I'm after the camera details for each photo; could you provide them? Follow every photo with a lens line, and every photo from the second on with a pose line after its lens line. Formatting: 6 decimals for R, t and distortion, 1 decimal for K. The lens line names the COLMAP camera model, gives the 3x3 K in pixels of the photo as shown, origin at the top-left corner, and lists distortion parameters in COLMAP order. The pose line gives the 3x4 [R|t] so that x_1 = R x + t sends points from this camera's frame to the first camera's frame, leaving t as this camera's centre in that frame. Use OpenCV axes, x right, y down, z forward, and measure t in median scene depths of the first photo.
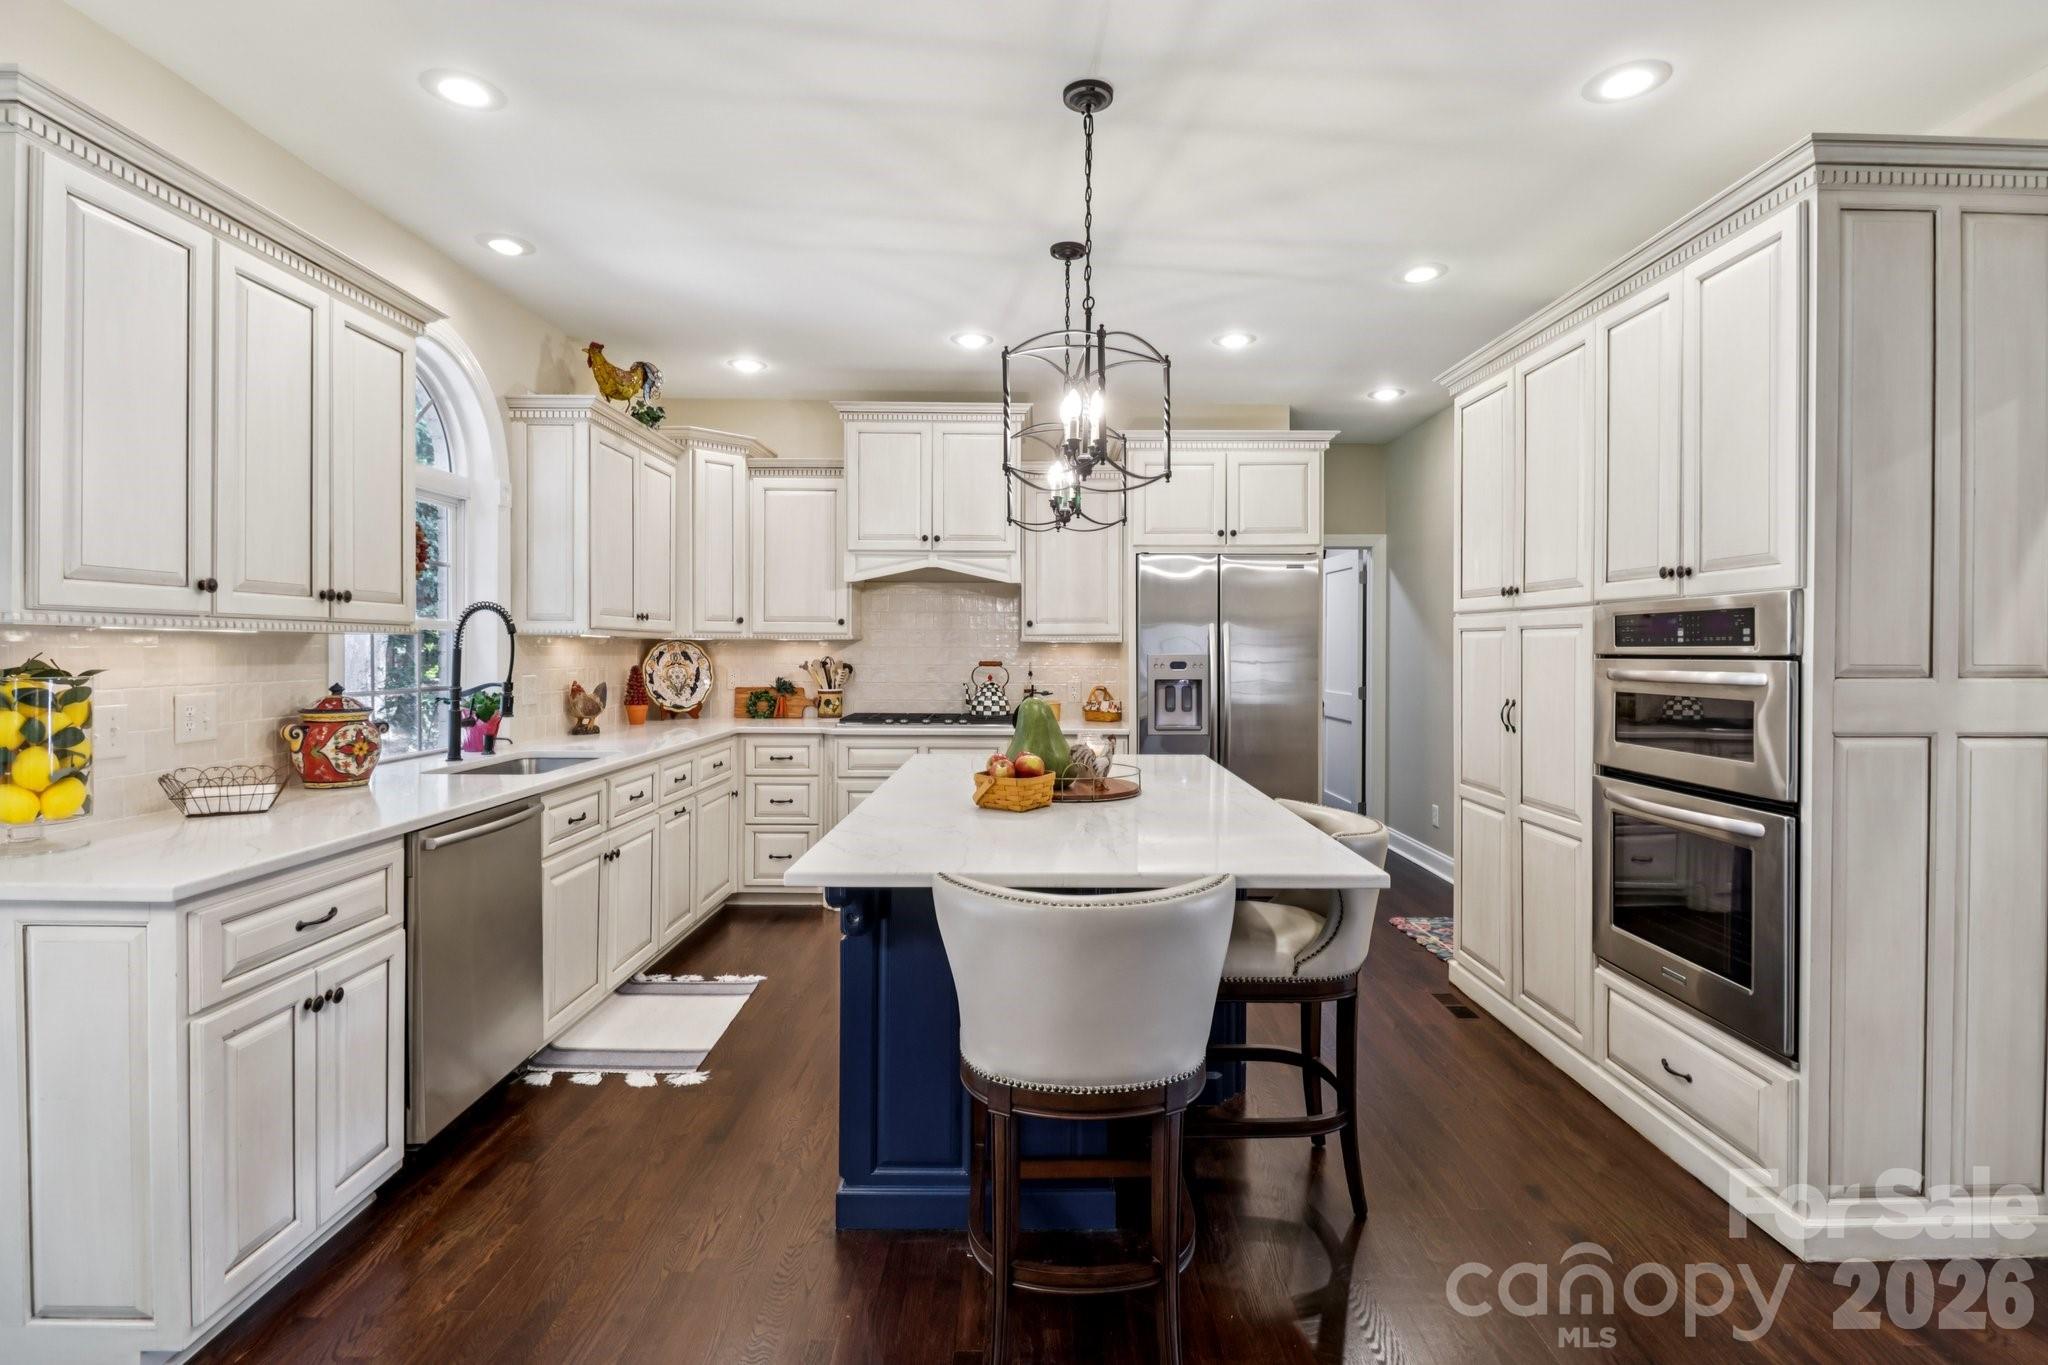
lens RADIAL K [[959.2, 0, 1036.3], [0, 959.2, 653.3], [0, 0, 1]] dist [0.020862, -0.016063]
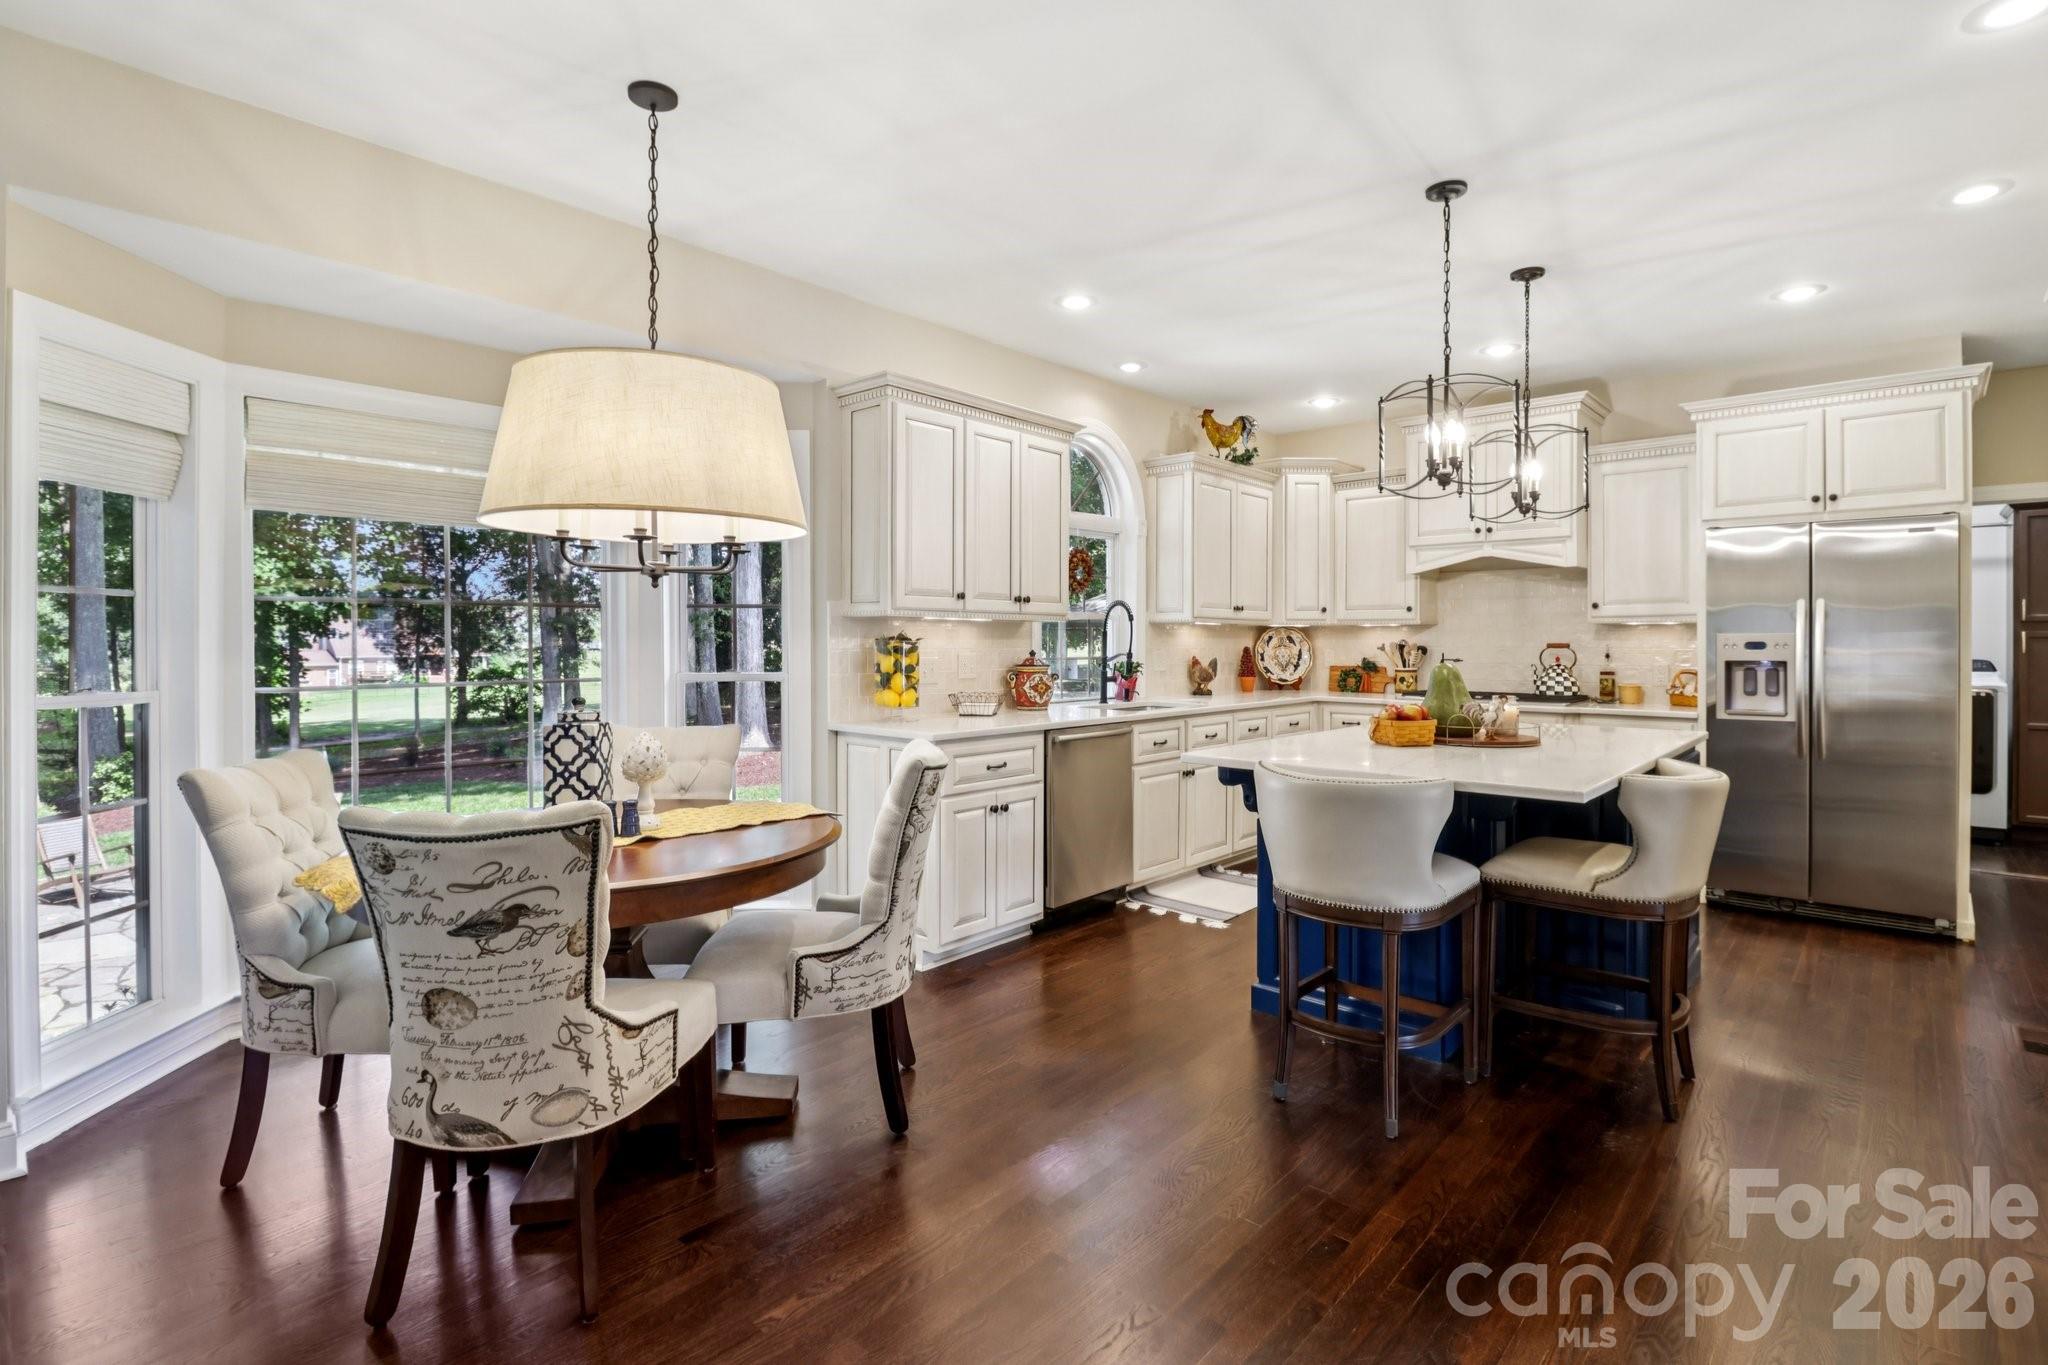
lens RADIAL K [[960.1, 0, 1037.1], [0, 960.1, 644.0], [0, 0, 1]] dist [-0.001532, -0.000550]
pose [[0.739754, -0.001386, -0.672876, 0.276401], [-0.001906, 0.999990, -0.004156, 0.017169], [0.672875, 0.004357, 0.739743, -0.167654]]
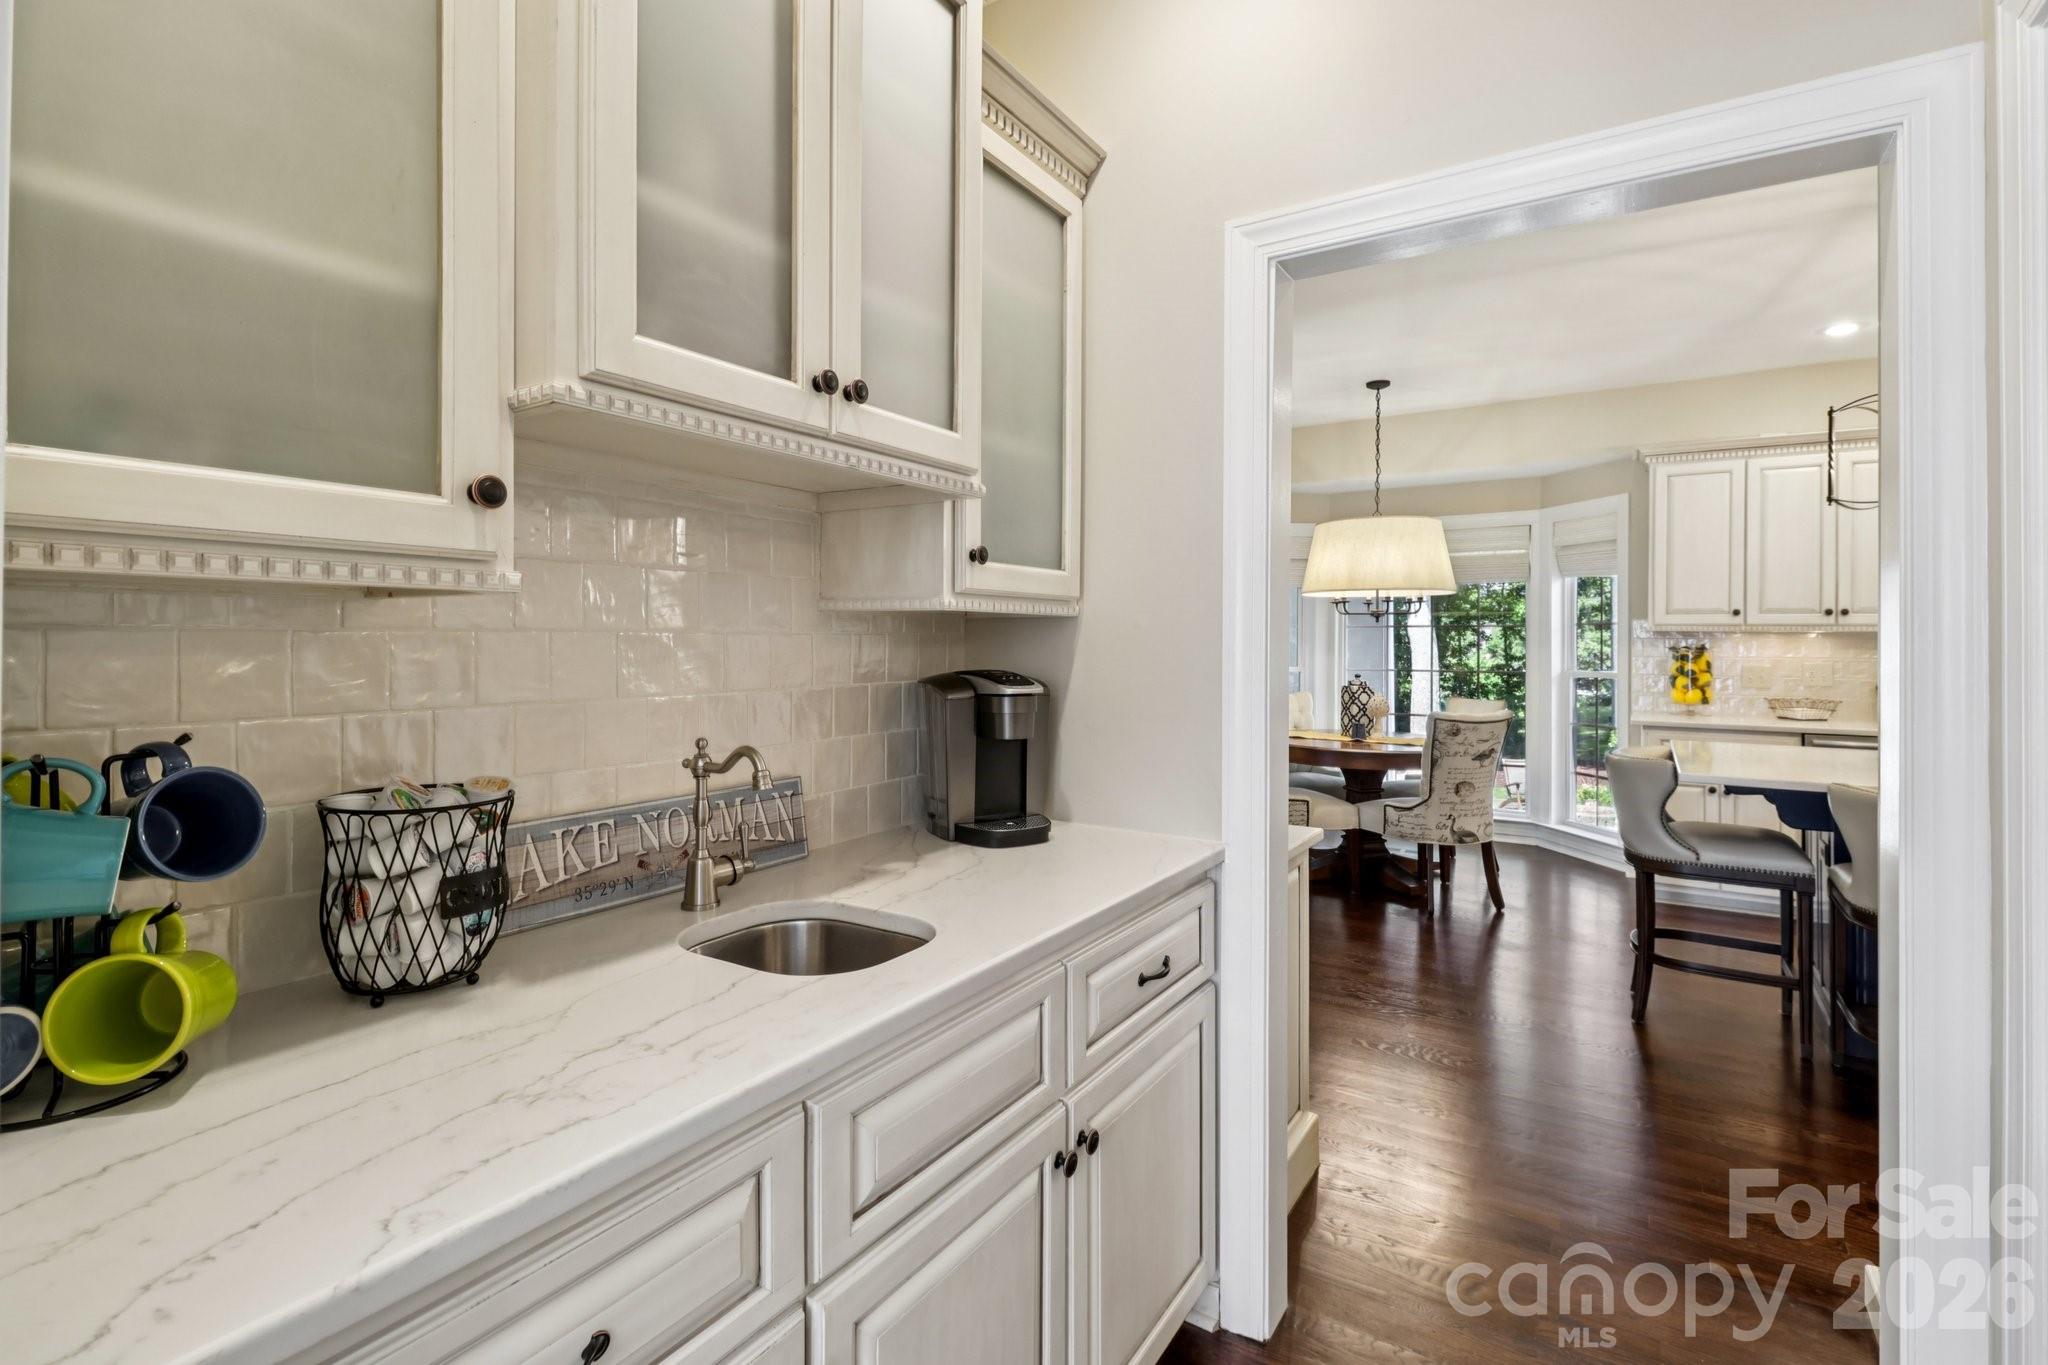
lens RADIAL K [[946.2, 0, 1046.5], [0, 946.2, 638.8], [0, 0, 1]] dist [0.017532, -0.014823]
pose [[-0.538226, -0.007182, -0.842770, 0.930706], [-0.012347, 0.999924, -0.000636, 0.007241], [0.842710, 0.010063, -0.538273, 0.392466]]
